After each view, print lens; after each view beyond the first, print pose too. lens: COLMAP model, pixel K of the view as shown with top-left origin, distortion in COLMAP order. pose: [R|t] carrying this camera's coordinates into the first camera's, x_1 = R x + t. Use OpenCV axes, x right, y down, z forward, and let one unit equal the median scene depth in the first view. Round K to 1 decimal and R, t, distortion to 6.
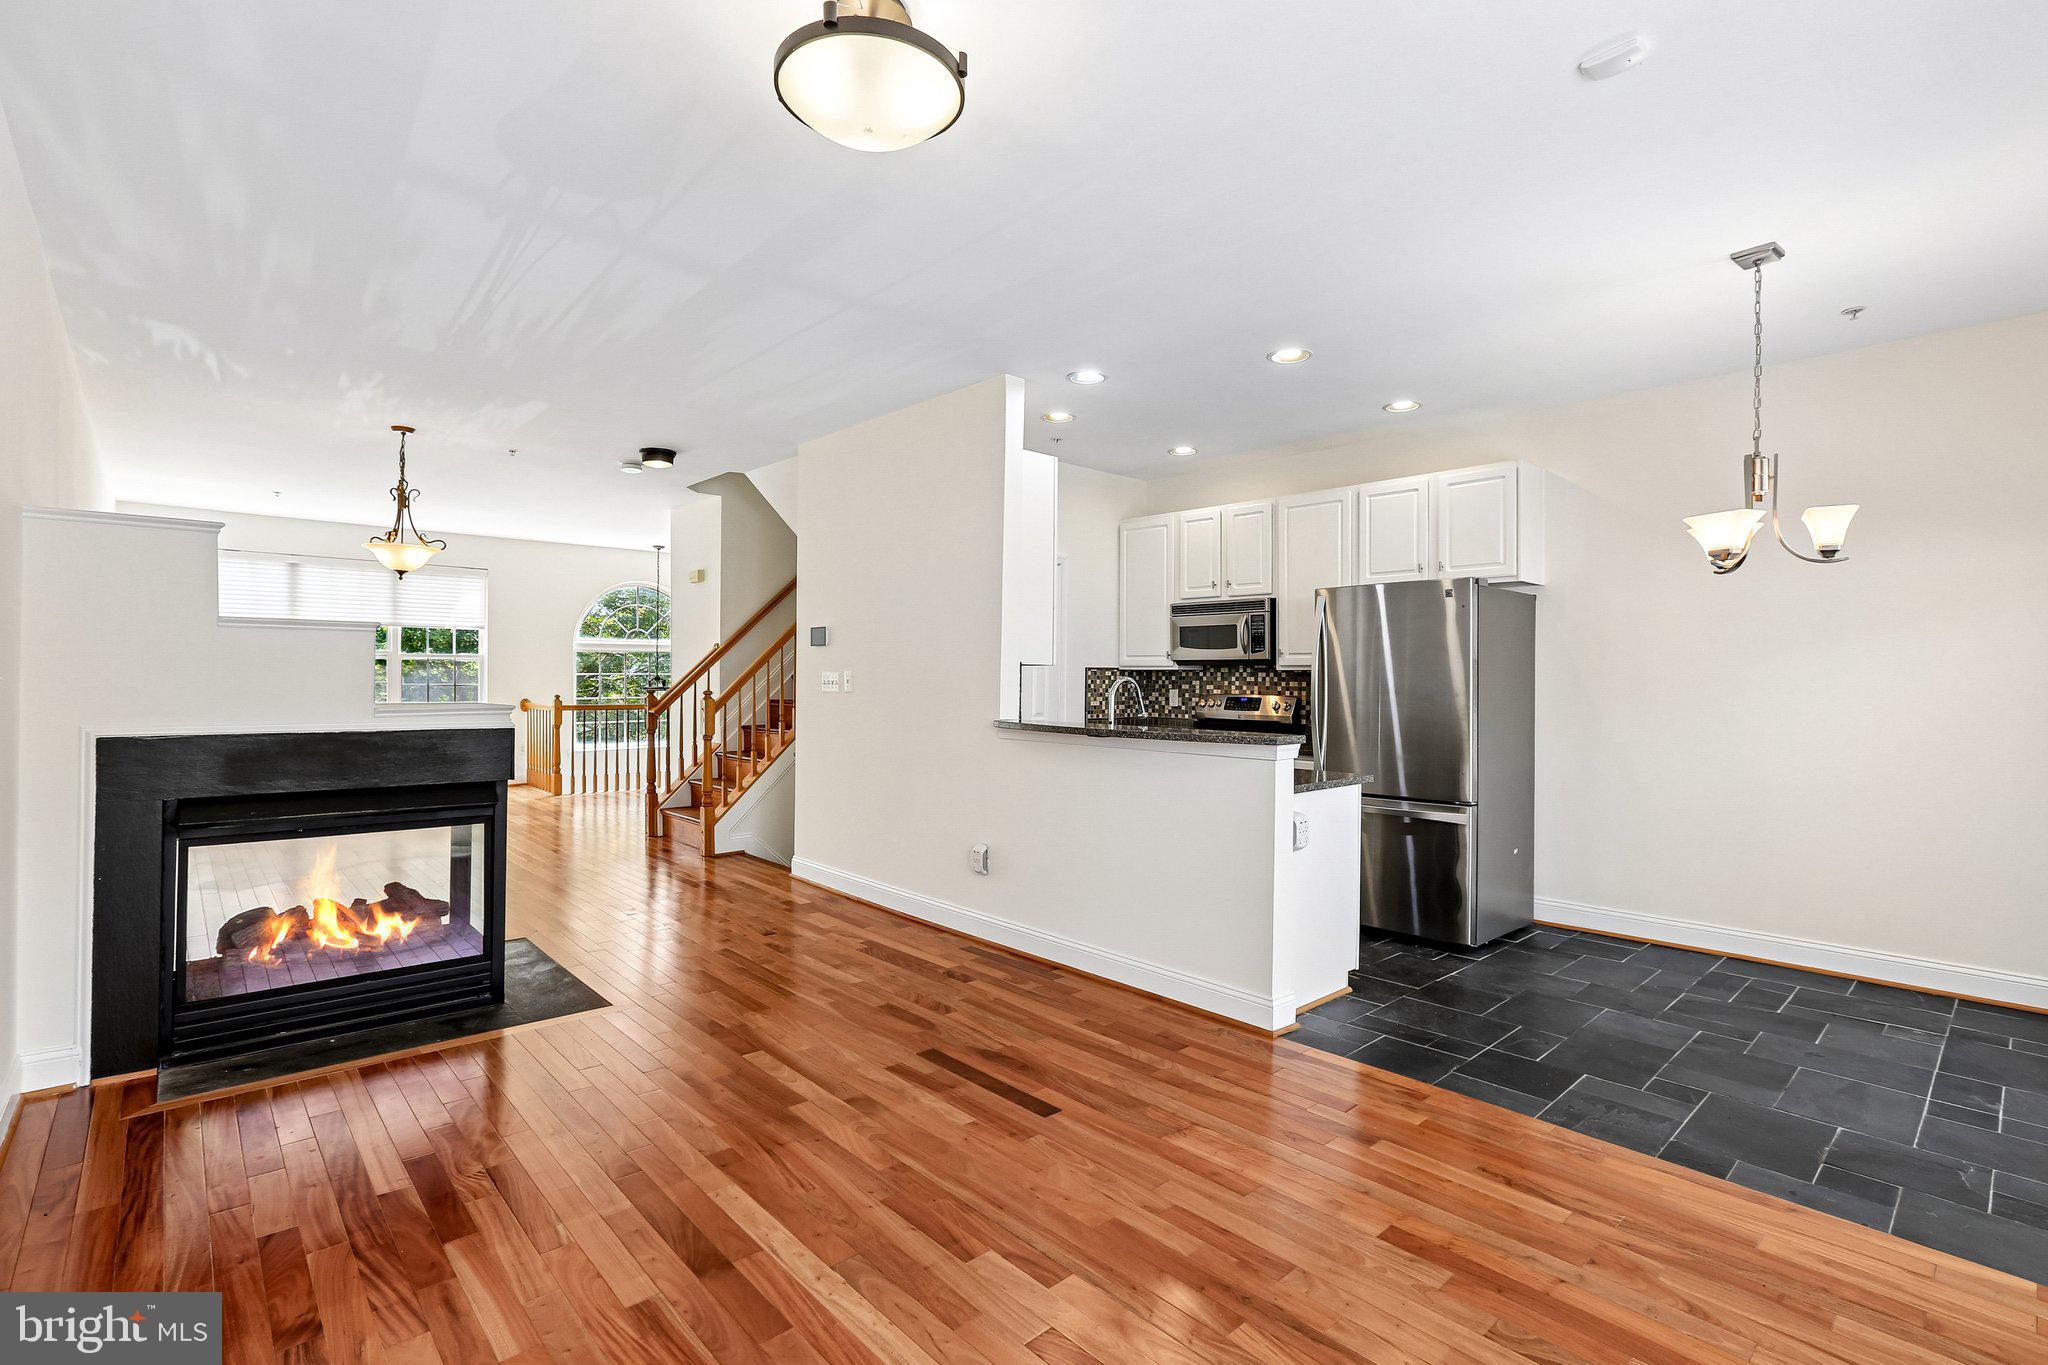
lens RADIAL K [[938.6, 0, 1009.5], [0, 938.6, 679.0], [0, 0, 1]] dist [-0.039908, 0.018790]
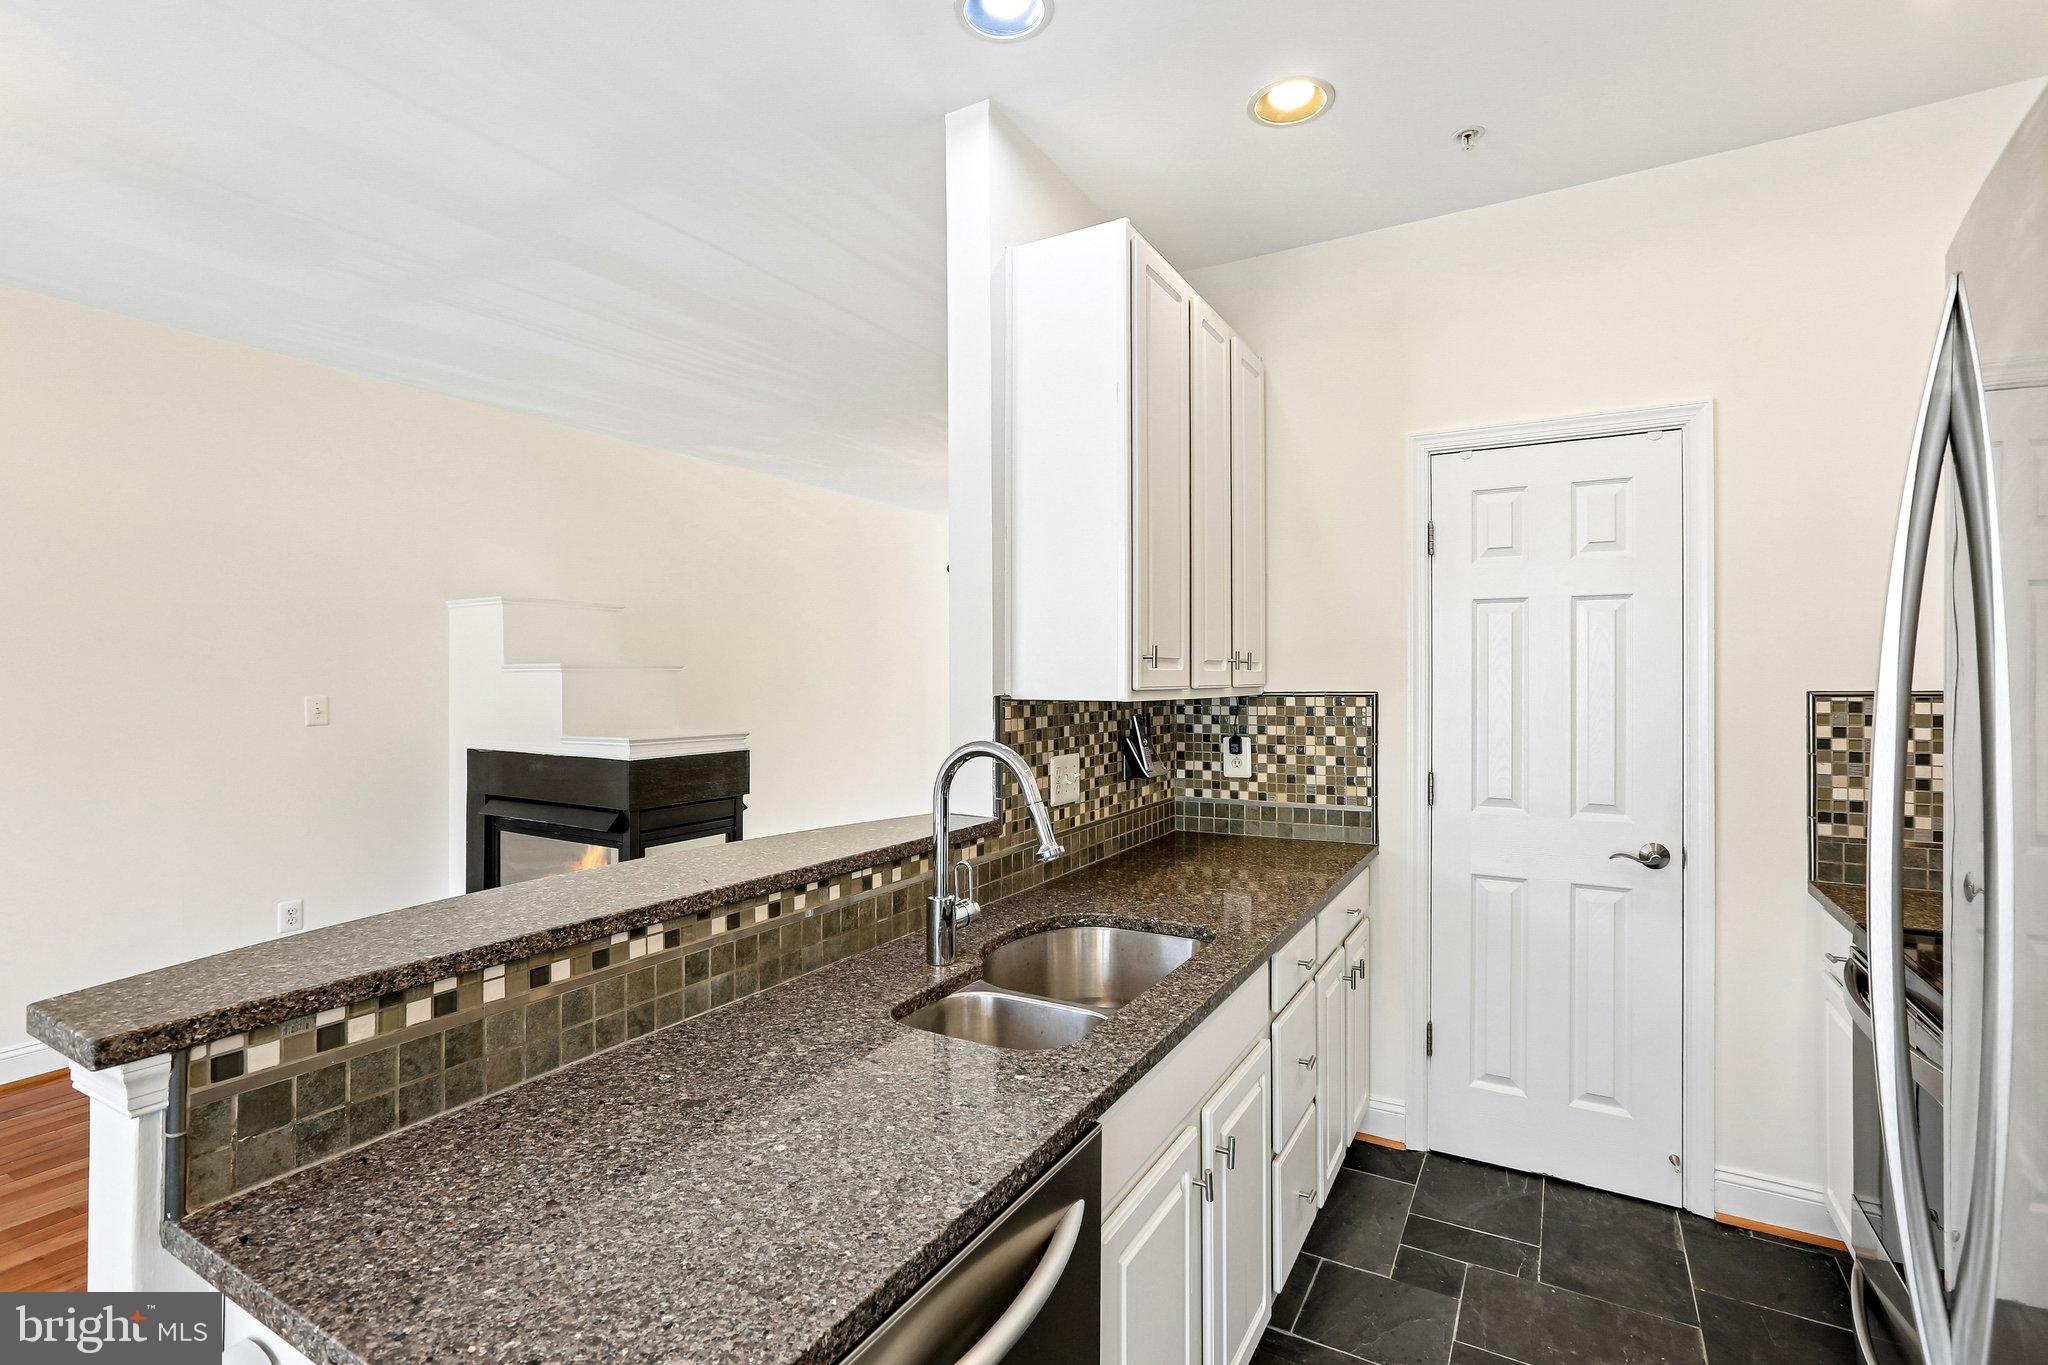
lens RADIAL K [[938.6, 0, 1004.9], [0, 938.6, 663.5], [0, 0, 1]] dist [-0.039908, 0.018790]
pose [[0.307676, -0.020871, -0.951262, 0.349176], [0.007063, 0.999782, -0.019651, -0.019886], [0.951465, -0.000673, 0.307757, 0.658341]]
